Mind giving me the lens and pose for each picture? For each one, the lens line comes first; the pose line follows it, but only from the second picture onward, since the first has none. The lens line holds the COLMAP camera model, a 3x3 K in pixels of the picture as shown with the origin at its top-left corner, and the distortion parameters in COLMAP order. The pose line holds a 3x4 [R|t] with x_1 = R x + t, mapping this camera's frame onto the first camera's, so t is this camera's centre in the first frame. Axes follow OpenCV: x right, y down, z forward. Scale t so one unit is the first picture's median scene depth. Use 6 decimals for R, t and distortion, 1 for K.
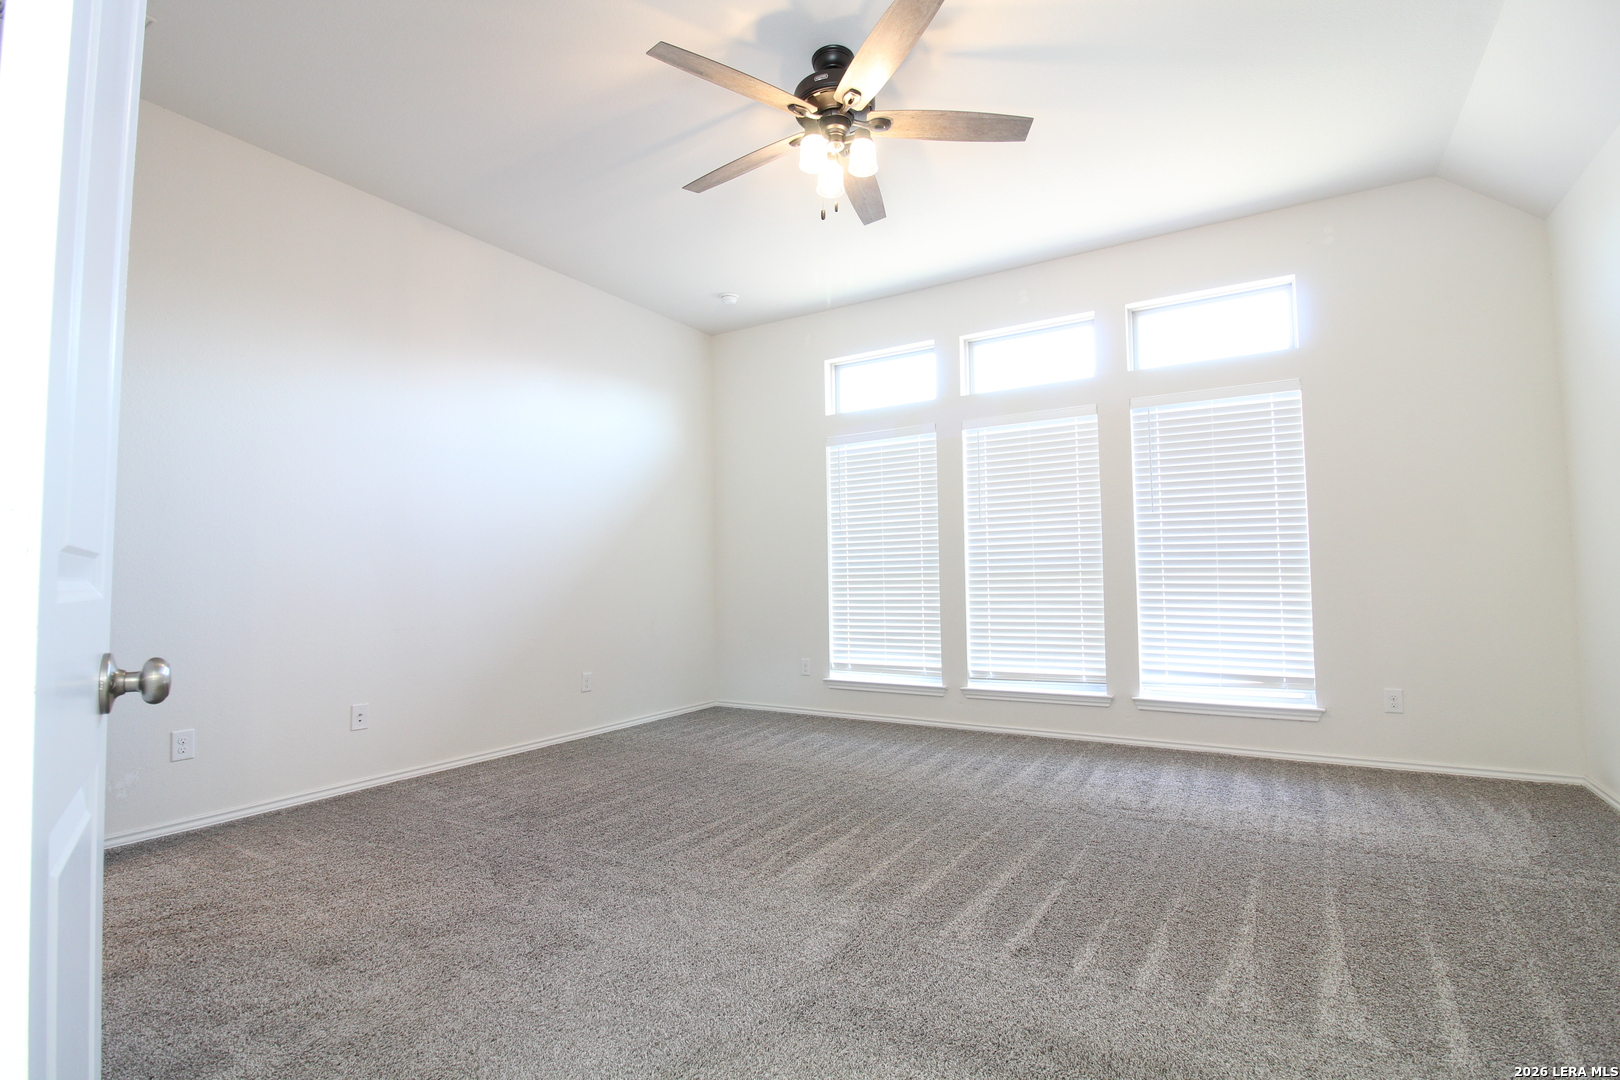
lens RADIAL K [[749.5, 0, 829.9], [0, 749.5, 541.3], [0, 0, 1]] dist [-0.001523, -0.000184]
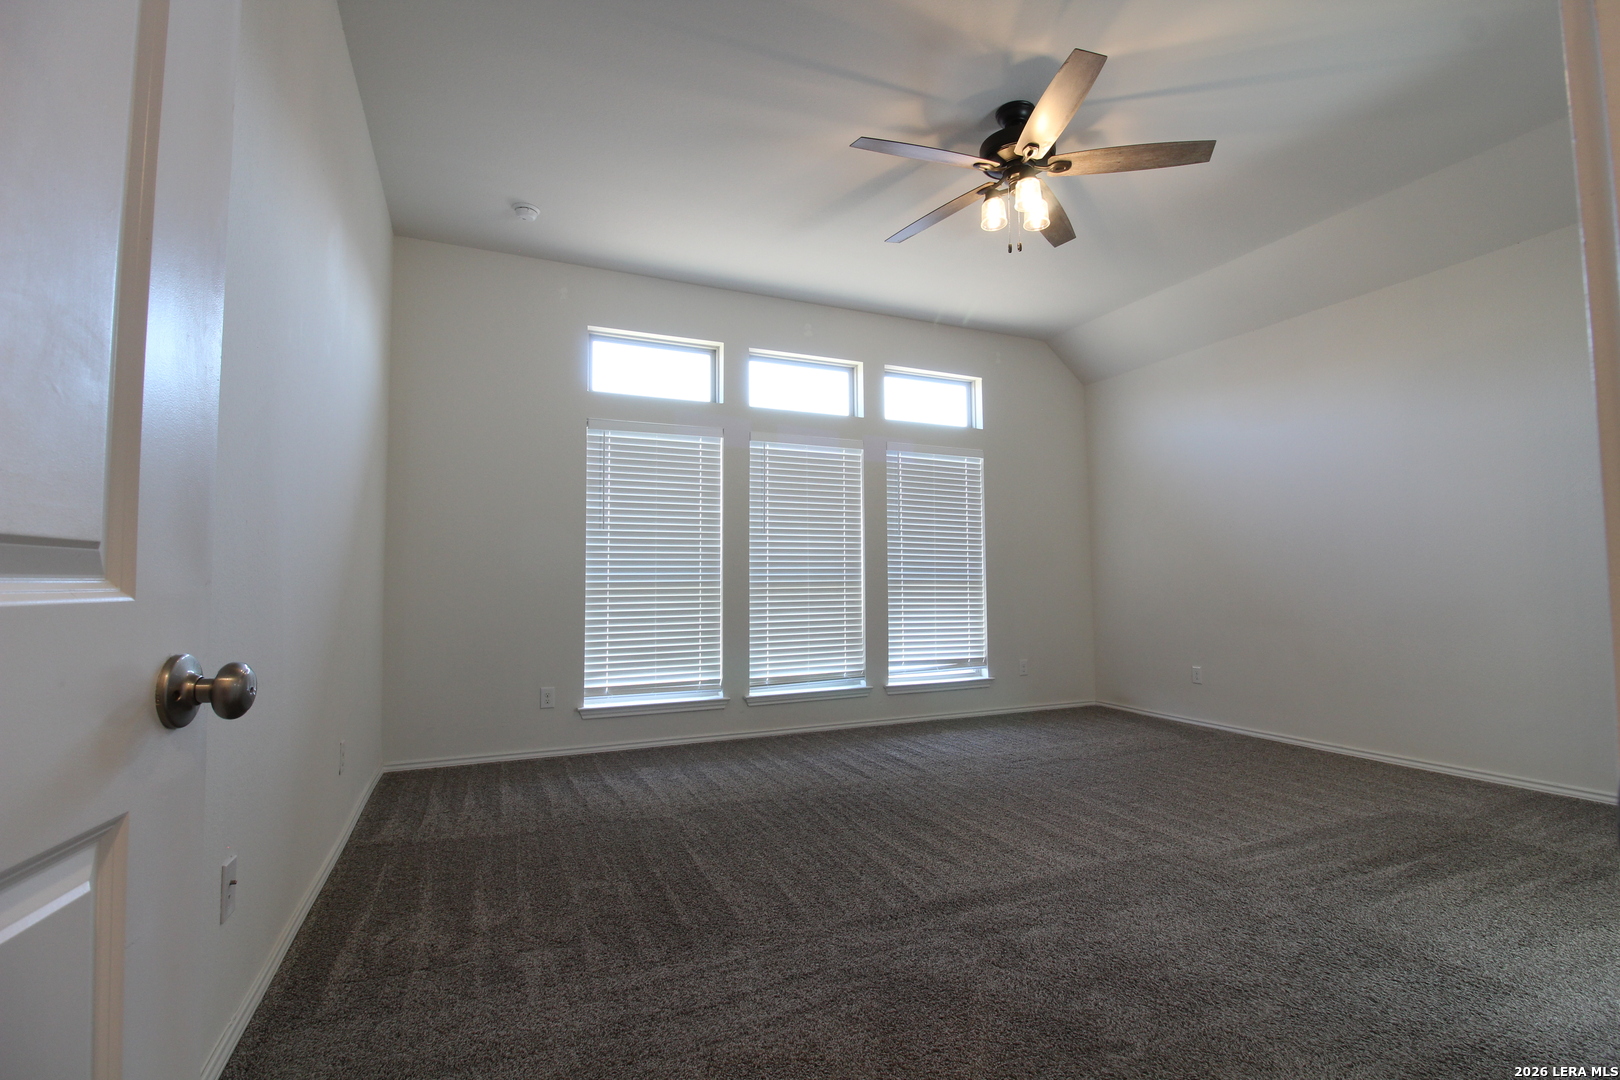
lens RADIAL K [[749.5, 0, 829.9], [0, 749.5, 541.3], [0, 0, 1]] dist [-0.001523, -0.000184]
pose [[0.571745, 0.058399, 0.818350, -0.599004], [-0.039182, 0.998269, -0.043864, 0.028069], [-0.819495, -0.006986, 0.573043, 0.342891]]
